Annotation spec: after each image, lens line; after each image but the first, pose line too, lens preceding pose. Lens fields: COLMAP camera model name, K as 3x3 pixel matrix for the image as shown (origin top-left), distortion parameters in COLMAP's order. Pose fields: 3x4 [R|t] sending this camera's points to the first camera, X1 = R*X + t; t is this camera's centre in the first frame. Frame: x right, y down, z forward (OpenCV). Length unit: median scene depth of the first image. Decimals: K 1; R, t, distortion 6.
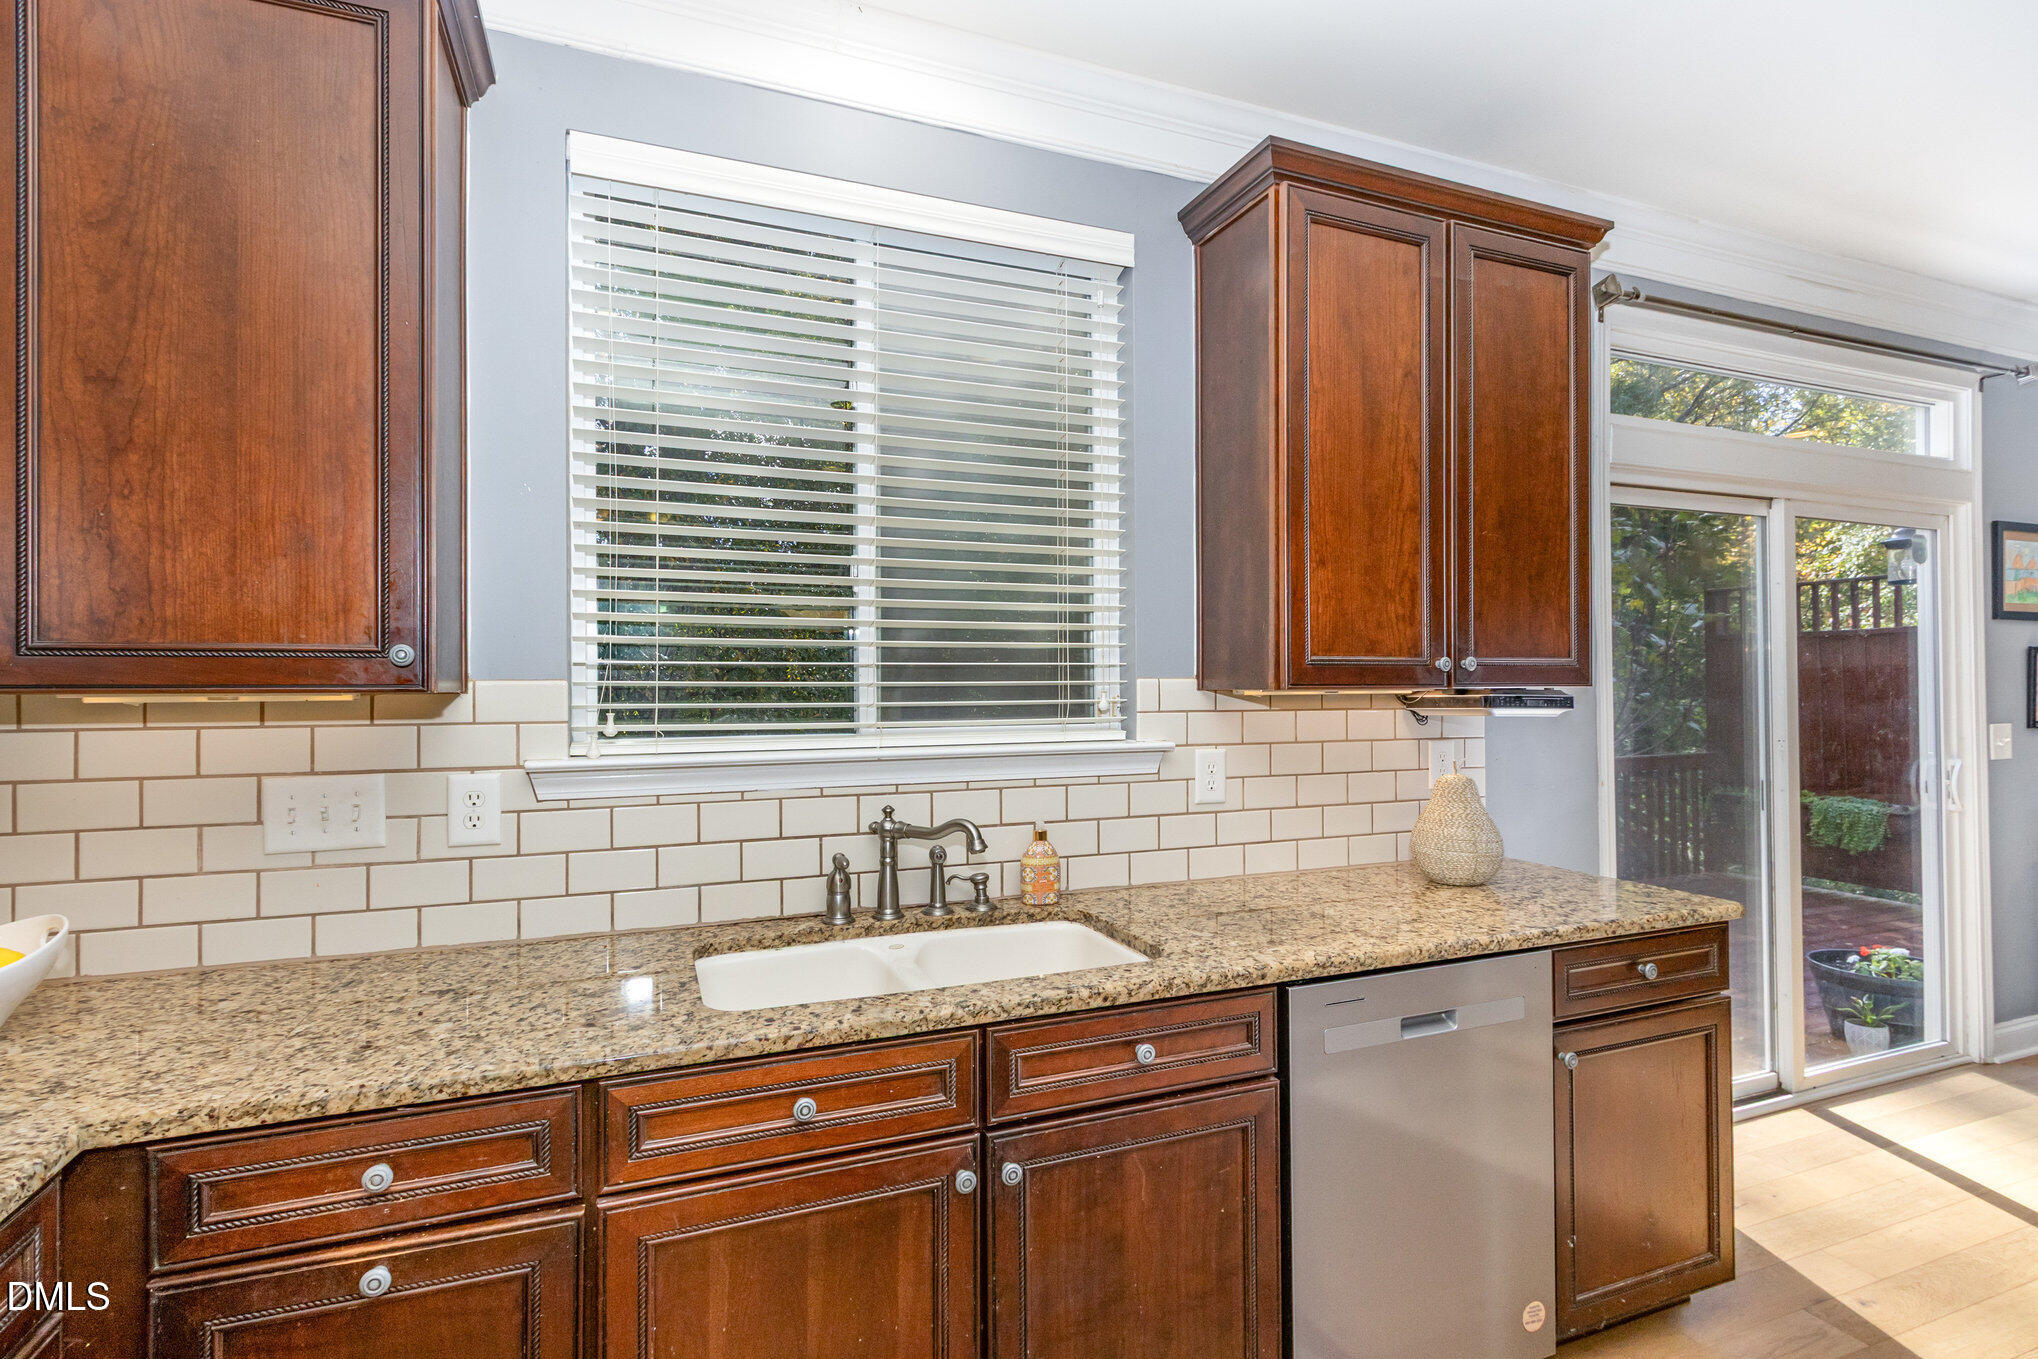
lens RADIAL K [[969.4, 0, 1019.0], [0, 969.4, 679.5], [0, 0, 1]] dist [-0.001311, -0.000478]
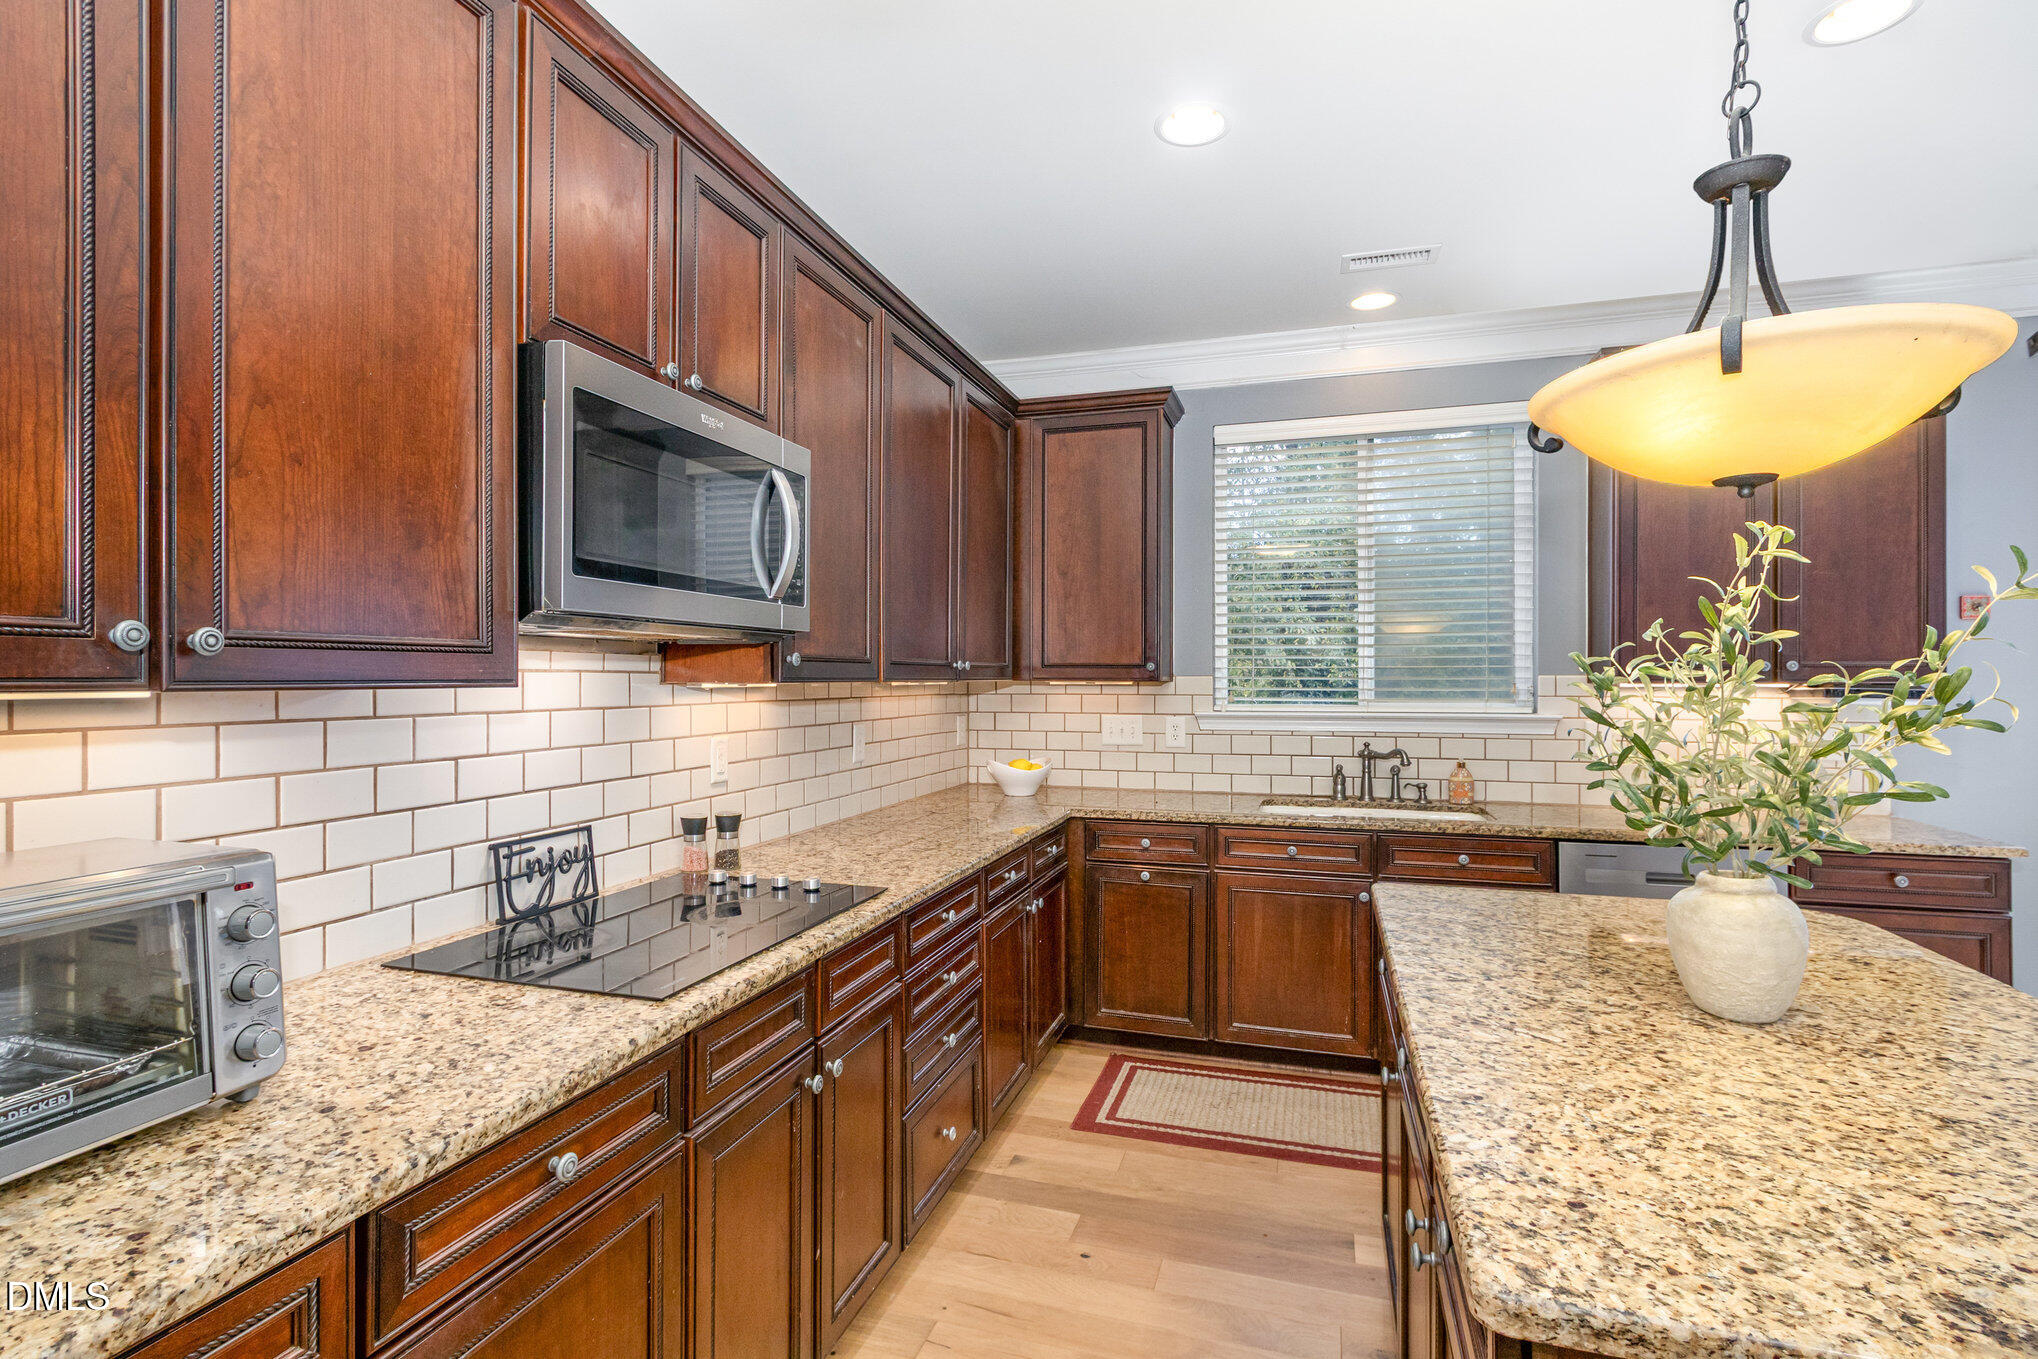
lens RADIAL K [[973.8, 0, 1014.9], [0, 973.8, 688.5], [0, 0, 1]] dist [0.001152, -0.002007]
pose [[0.780494, 0.010737, -0.625071, 0.544519], [-0.001099, 0.999875, 0.015804, -0.004687], [0.625163, -0.011648, 0.780408, -0.967531]]
